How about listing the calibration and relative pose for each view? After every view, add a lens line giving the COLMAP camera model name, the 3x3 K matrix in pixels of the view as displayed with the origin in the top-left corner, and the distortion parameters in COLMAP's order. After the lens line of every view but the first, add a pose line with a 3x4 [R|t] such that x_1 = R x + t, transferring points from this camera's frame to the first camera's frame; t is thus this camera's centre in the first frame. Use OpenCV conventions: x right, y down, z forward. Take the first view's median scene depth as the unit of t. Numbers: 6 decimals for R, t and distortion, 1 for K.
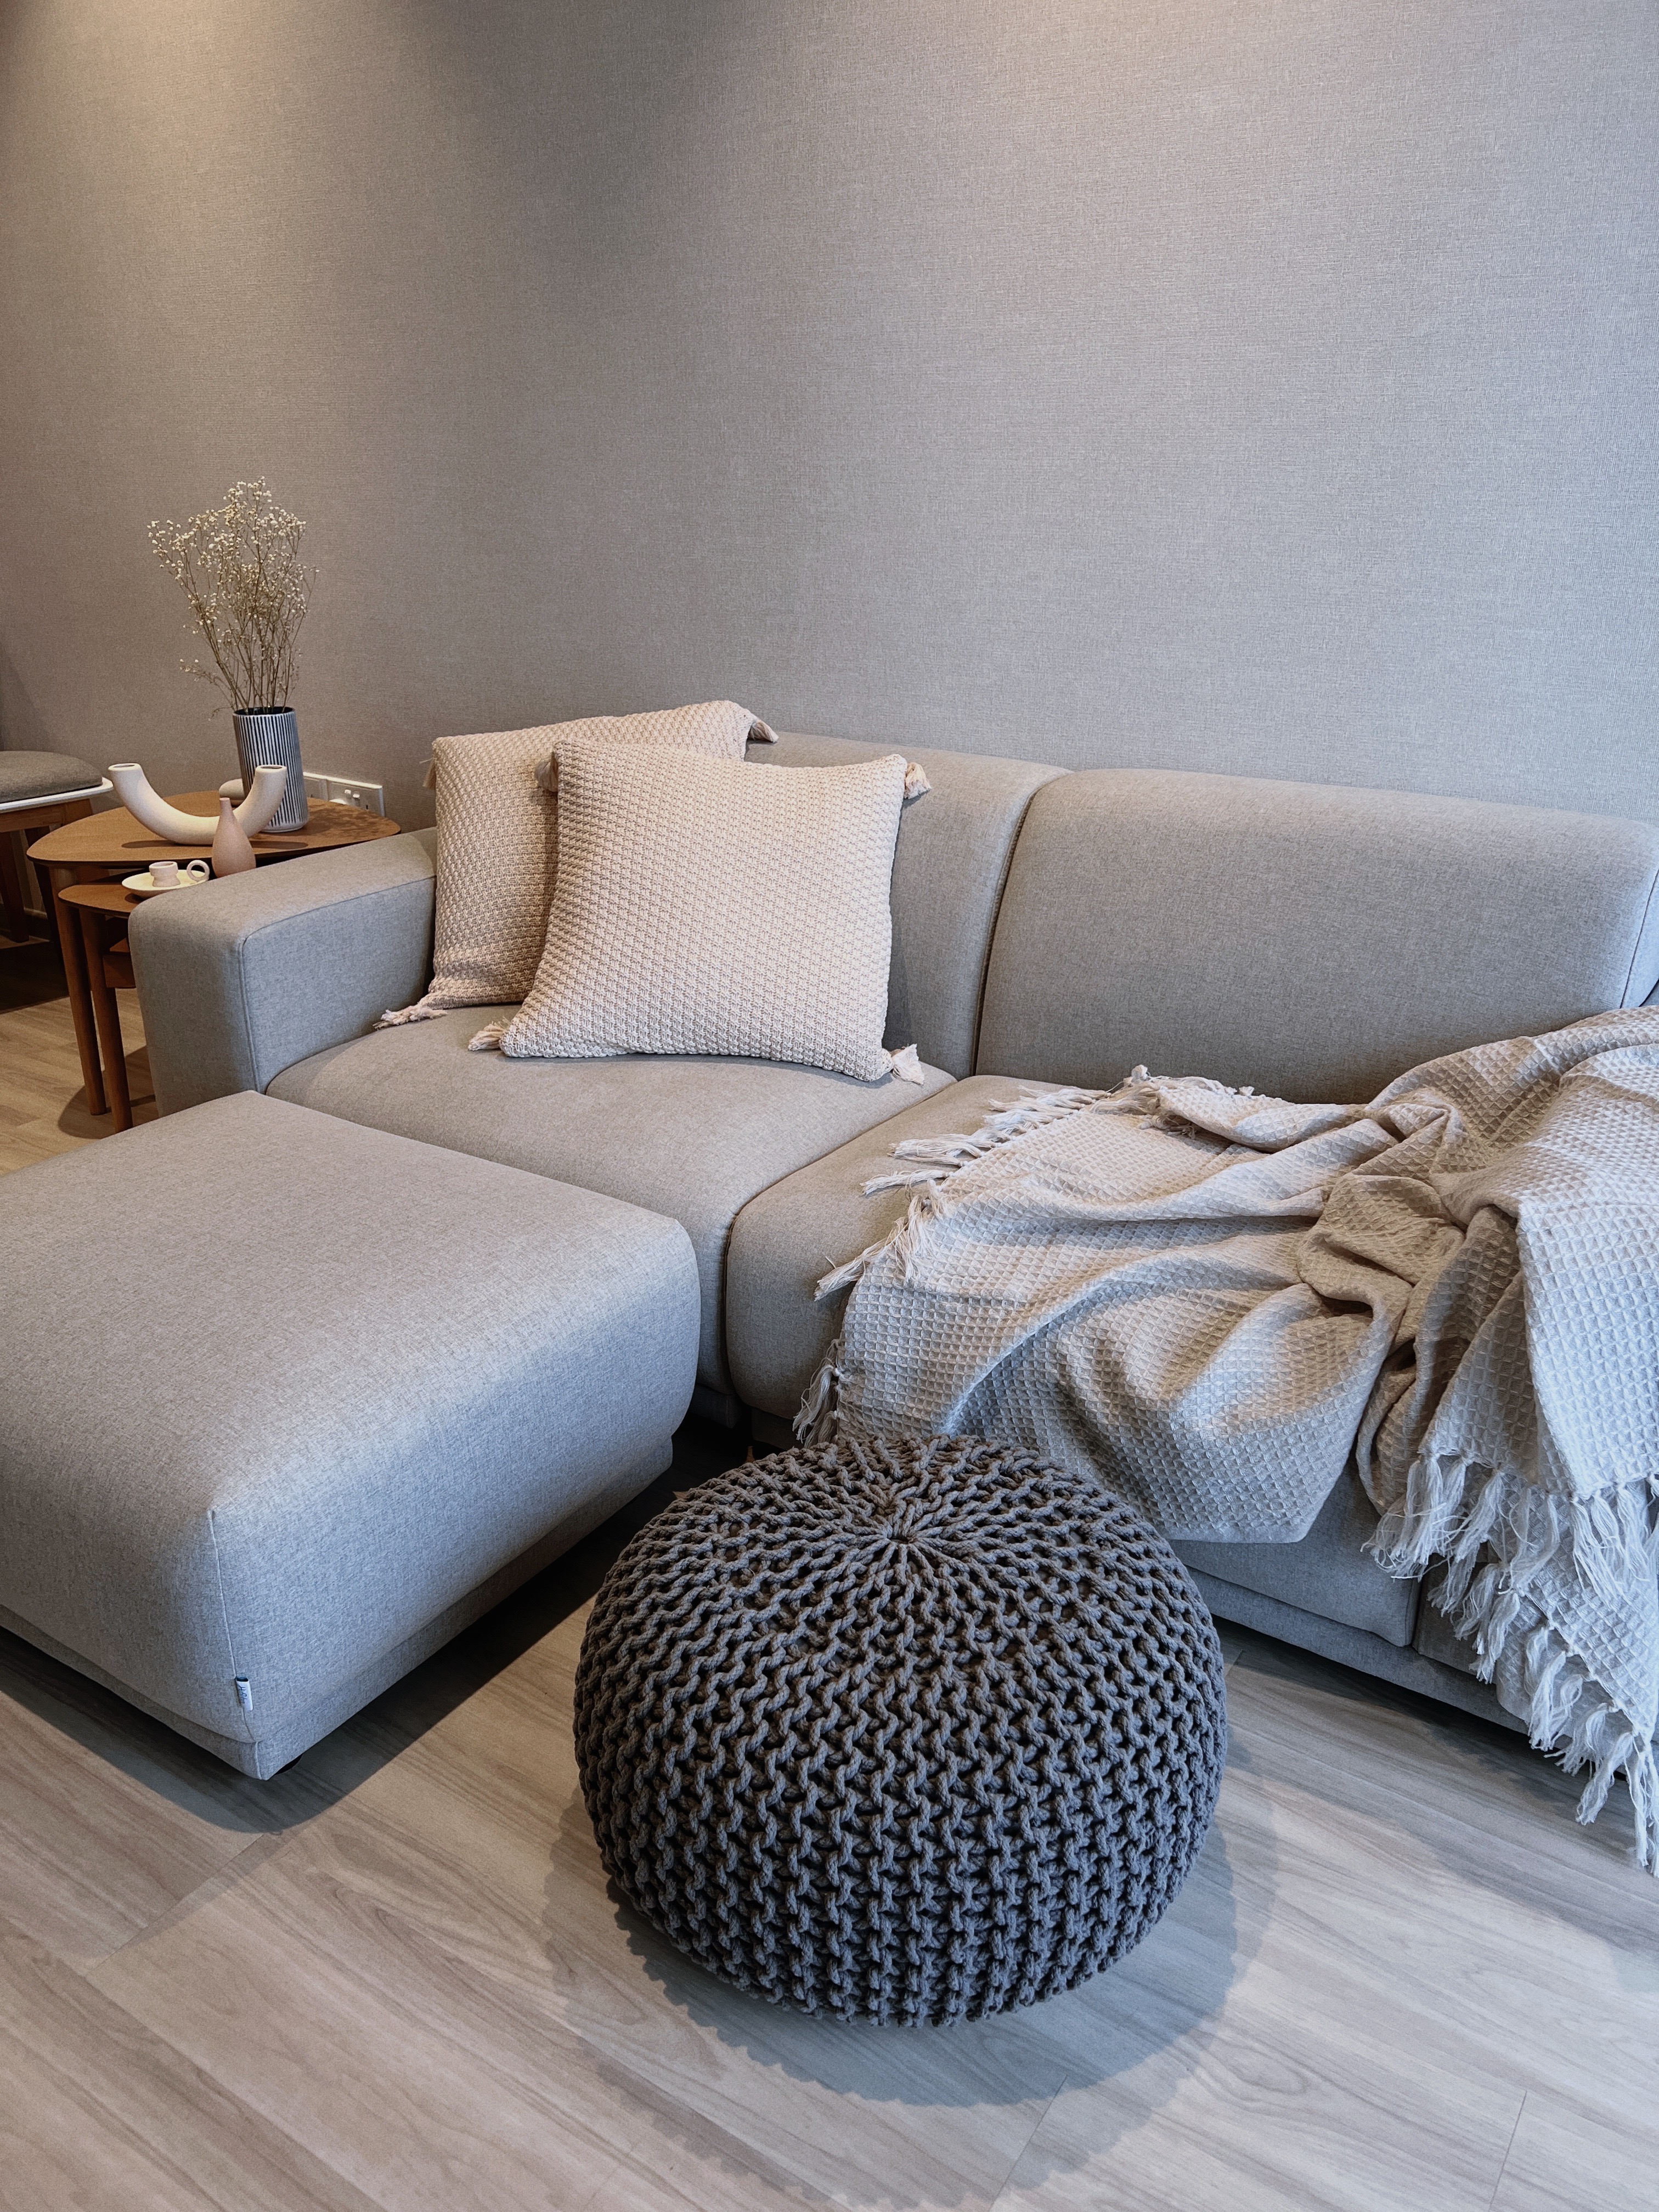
lens RADIAL K [[1641.4, 0, 814.7], [0, 1641.4, 1138.0], [0, 0, 1]] dist [0.067711, -0.077626]
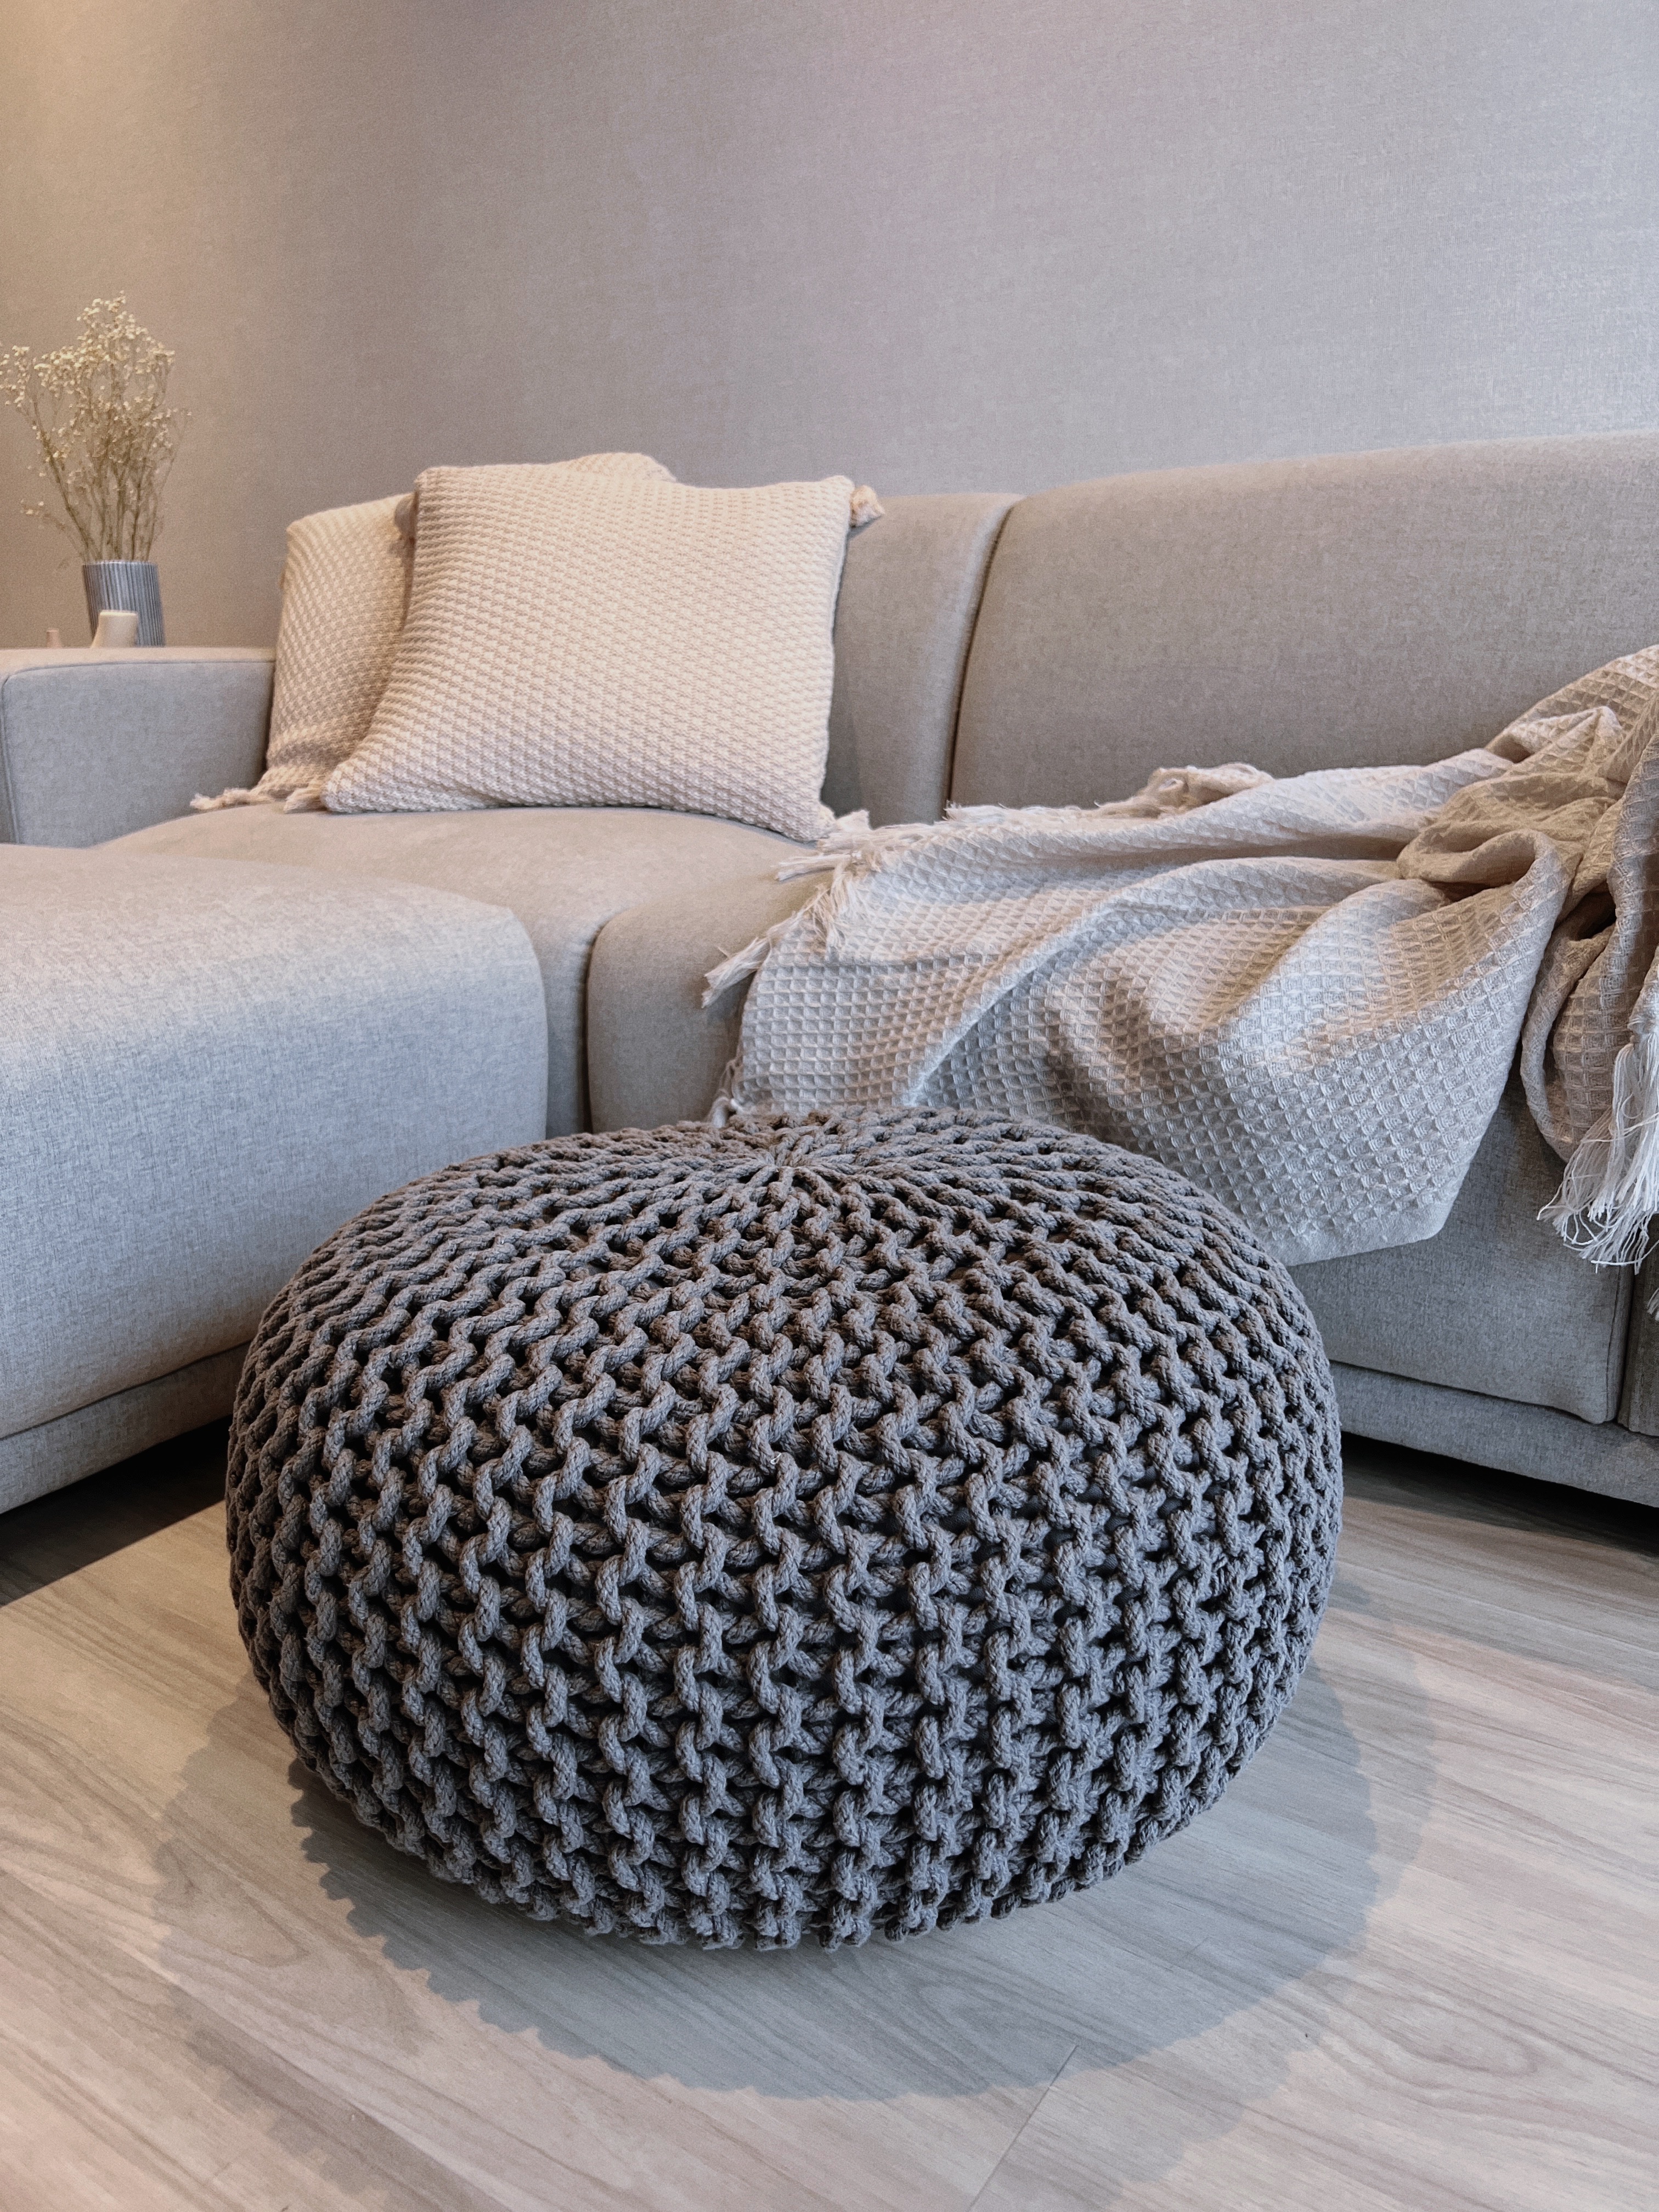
lens RADIAL K [[1641.4, 0, 805.9], [0, 1641.4, 1136.9], [0, 0, 1]] dist [0.067711, -0.077626]
pose [[0.999838, -0.010484, -0.014625, 0.059787], [0.008642, 0.992647, -0.120734, 0.265647], [0.015783, 0.120588, 0.992577, 0.344526]]
